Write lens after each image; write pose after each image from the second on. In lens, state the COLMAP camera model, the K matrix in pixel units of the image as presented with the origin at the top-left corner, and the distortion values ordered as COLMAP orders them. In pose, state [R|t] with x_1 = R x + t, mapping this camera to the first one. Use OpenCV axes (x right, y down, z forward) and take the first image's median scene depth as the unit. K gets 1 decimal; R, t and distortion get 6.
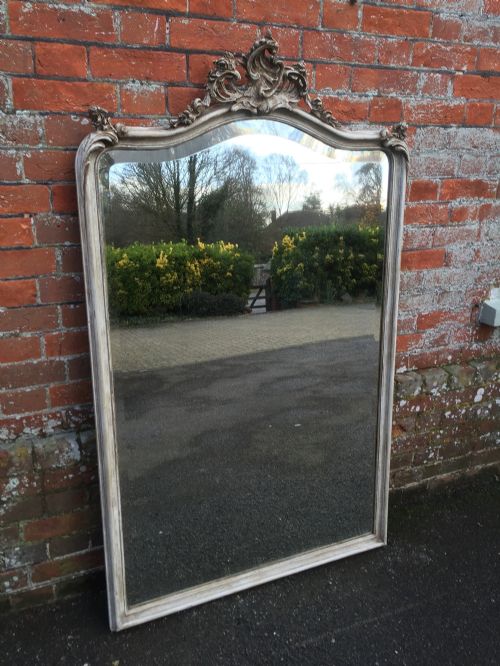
lens RADIAL K [[592.7, 0, 256.5], [0, 592.7, 333.7], [0, 0, 1]] dist [0.081874, -0.111310]
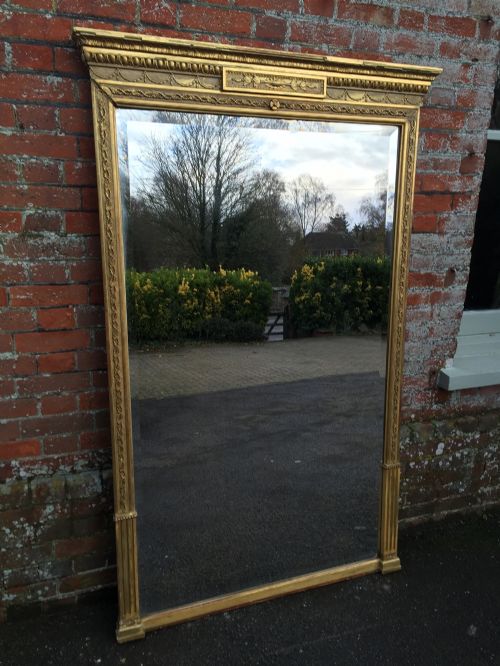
lens RADIAL K [[592.7, 0, 260.1], [0, 592.7, 326.0], [0, 0, 1]] dist [0.081874, -0.111310]
pose [[0.998785, 0.013582, -0.047381, 0.085461], [-0.018084, 0.995223, -0.095936, -0.022333], [0.045851, 0.096676, 0.994259, -0.249659]]
